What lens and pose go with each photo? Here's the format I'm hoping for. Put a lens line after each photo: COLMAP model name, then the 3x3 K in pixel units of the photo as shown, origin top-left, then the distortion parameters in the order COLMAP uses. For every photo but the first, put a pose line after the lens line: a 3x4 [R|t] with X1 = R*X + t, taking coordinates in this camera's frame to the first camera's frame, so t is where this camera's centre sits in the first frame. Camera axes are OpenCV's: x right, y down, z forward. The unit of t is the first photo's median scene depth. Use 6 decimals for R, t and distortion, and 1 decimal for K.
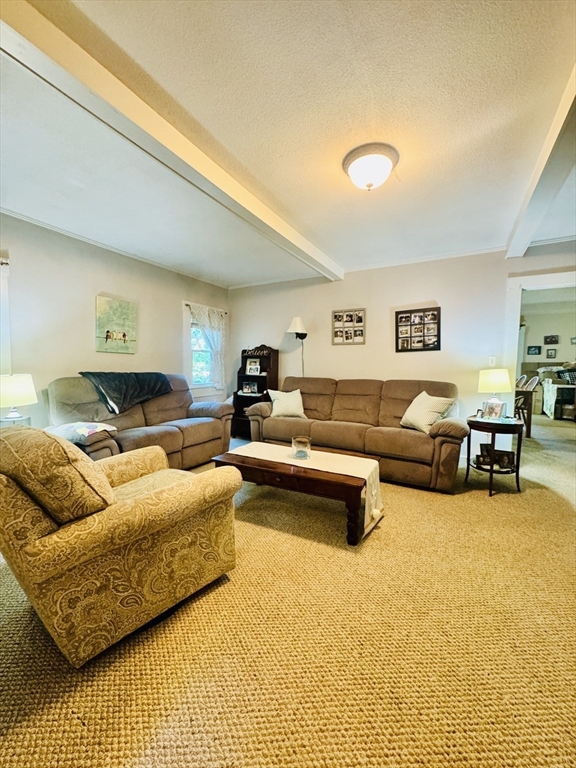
lens RADIAL K [[307.7, 0, 288.0], [0, 307.7, 384.0], [0, 0, 1]] dist [-0.001977, -0.000066]
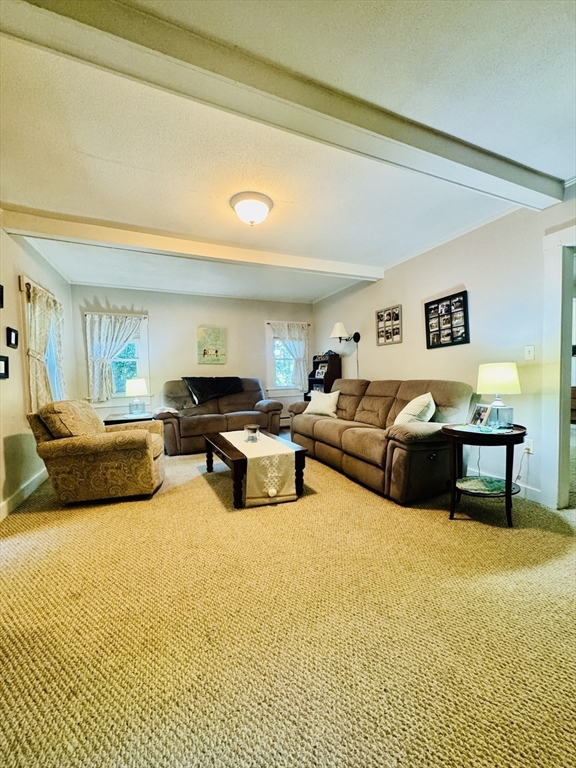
lens RADIAL K [[307.7, 0, 288.0], [0, 307.7, 384.0], [0, 0, 1]] dist [-0.001977, -0.000066]
pose [[0.791292, -0.004973, -0.611418, 0.591913], [-0.008333, 0.999786, -0.018917, 0.017663], [0.611381, 0.020063, 0.791082, 0.059874]]
